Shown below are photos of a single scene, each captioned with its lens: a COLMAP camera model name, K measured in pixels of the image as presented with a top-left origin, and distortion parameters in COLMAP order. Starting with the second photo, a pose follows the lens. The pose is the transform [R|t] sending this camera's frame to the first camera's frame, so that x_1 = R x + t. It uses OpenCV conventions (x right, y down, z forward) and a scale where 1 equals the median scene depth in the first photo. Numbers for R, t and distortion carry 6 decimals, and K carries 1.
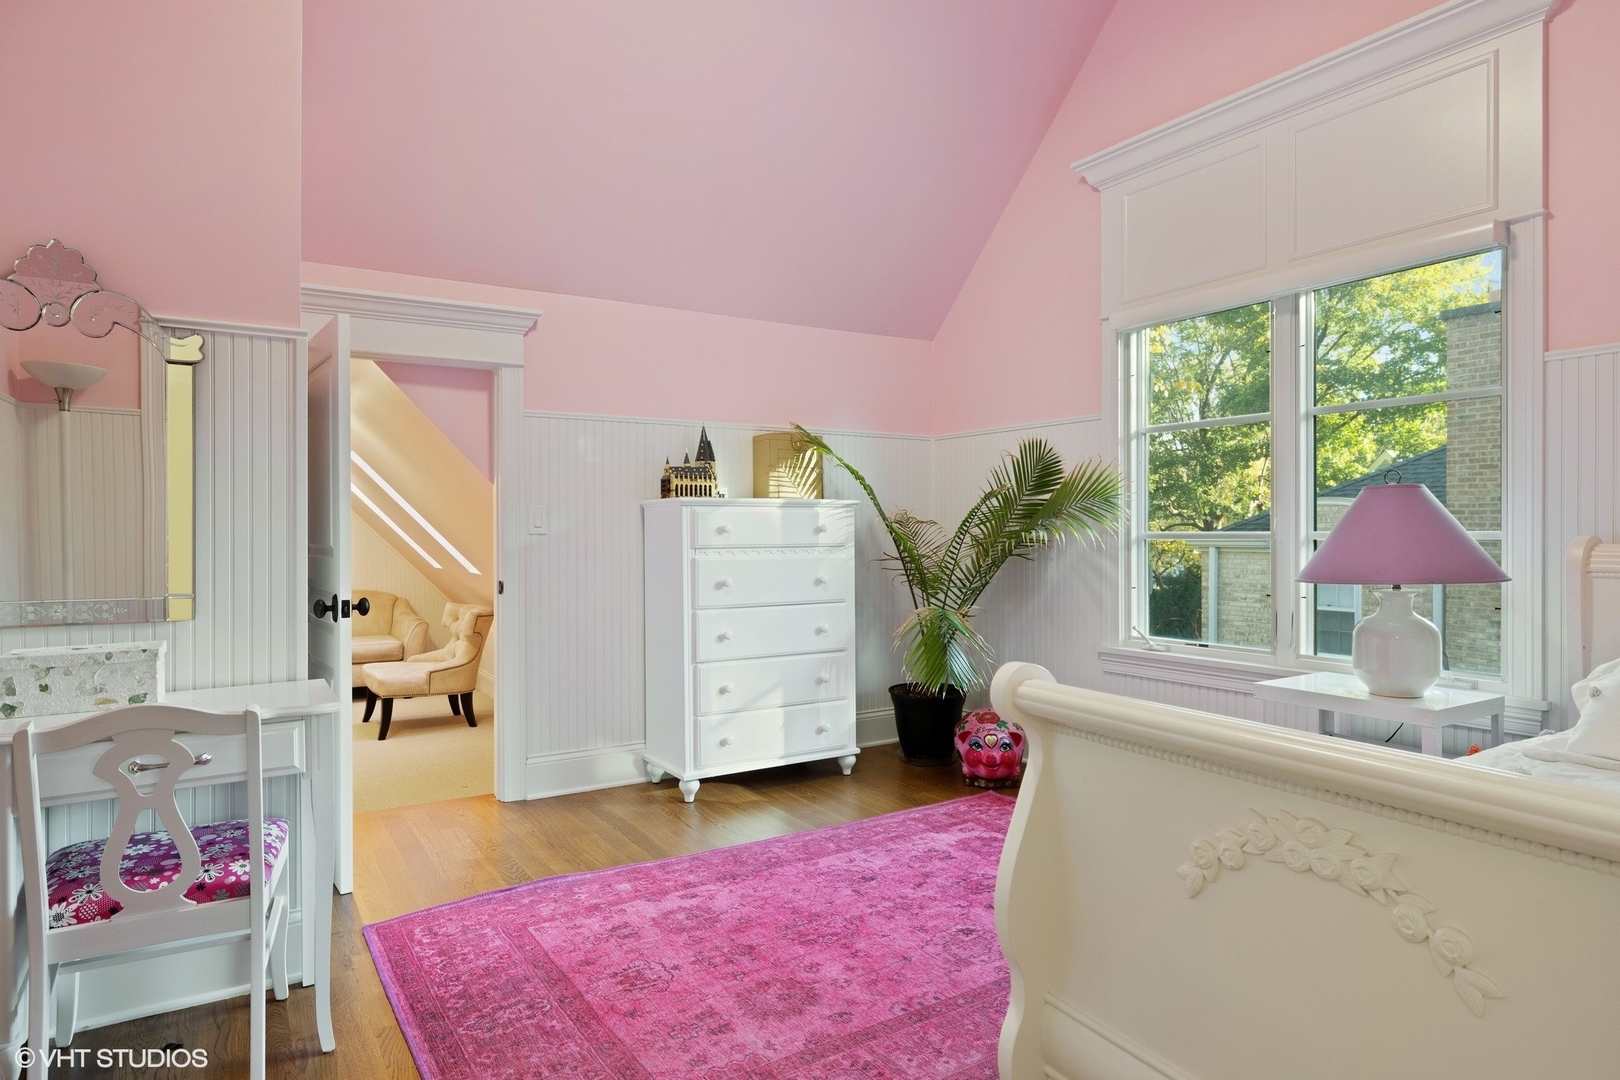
lens RADIAL K [[929.2, 0, 805.7], [0, 929.2, 541.0], [0, 0, 1]] dist [0.004370, -0.002420]
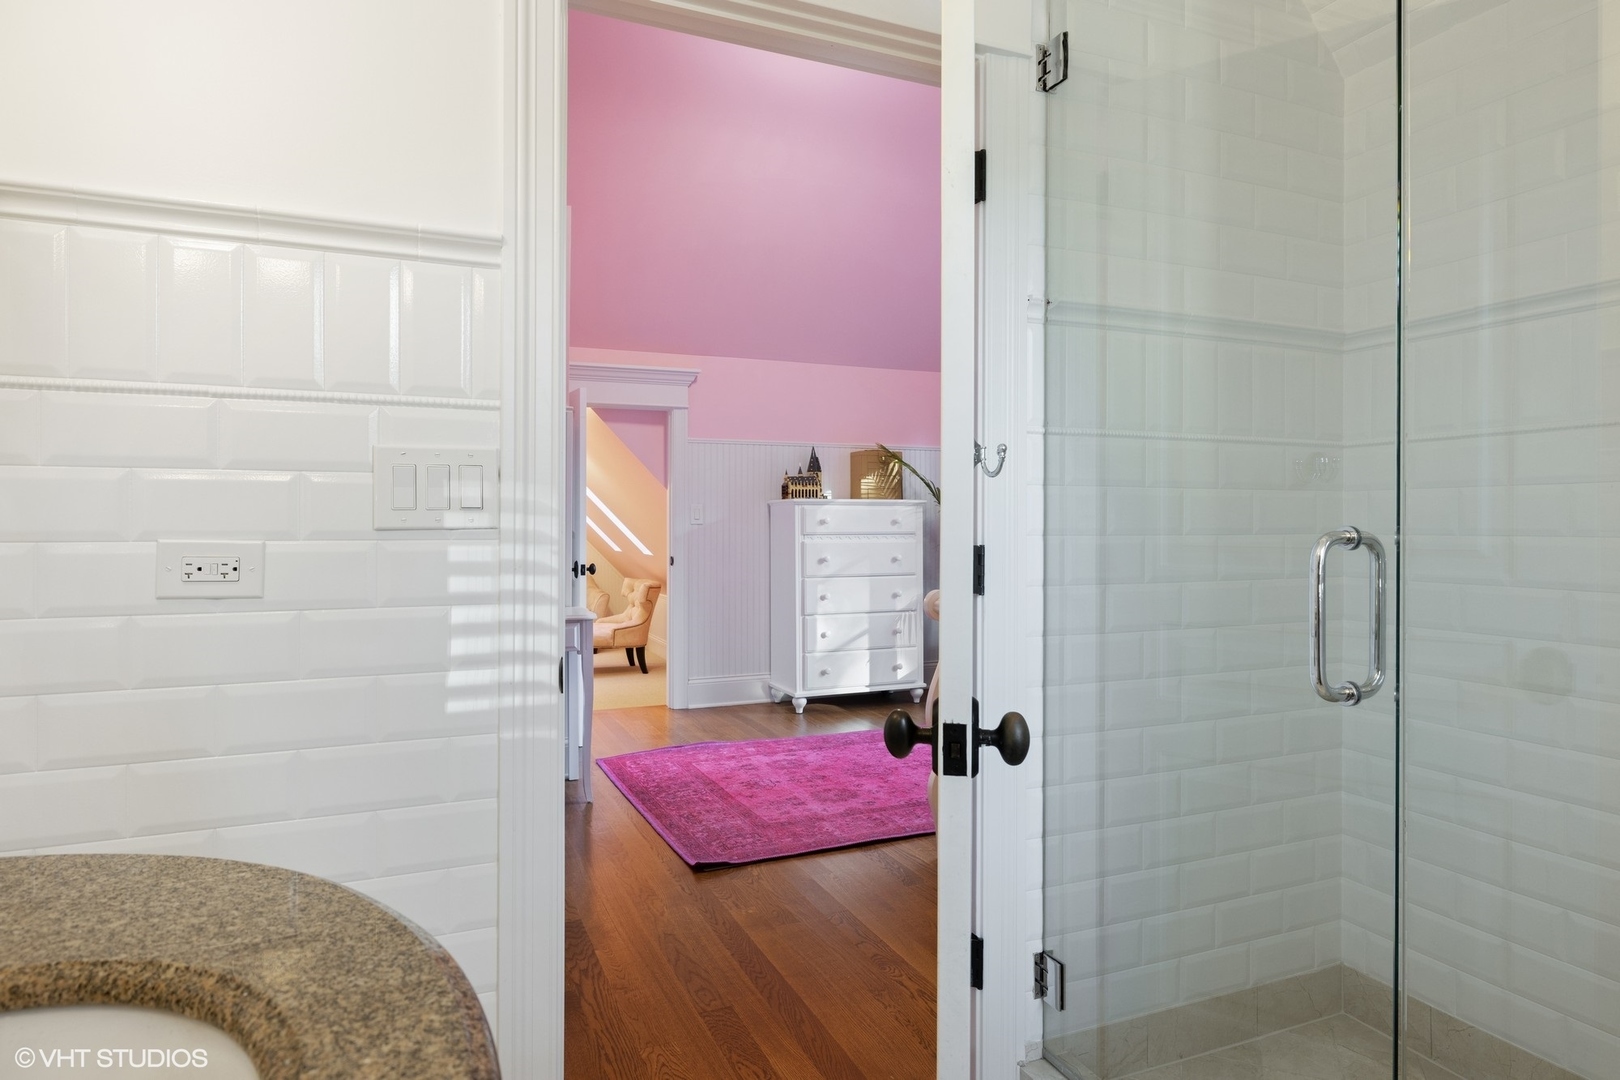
lens RADIAL K [[929.2, 0, 815.4], [0, 929.2, 536.2], [0, 0, 1]] dist [0.004370, -0.002420]
pose [[0.989311, 0.006427, -0.145679, 0.102899], [-0.005753, 0.999971, 0.005049, 0.002852], [0.145708, -0.004157, 0.989319, -0.396197]]
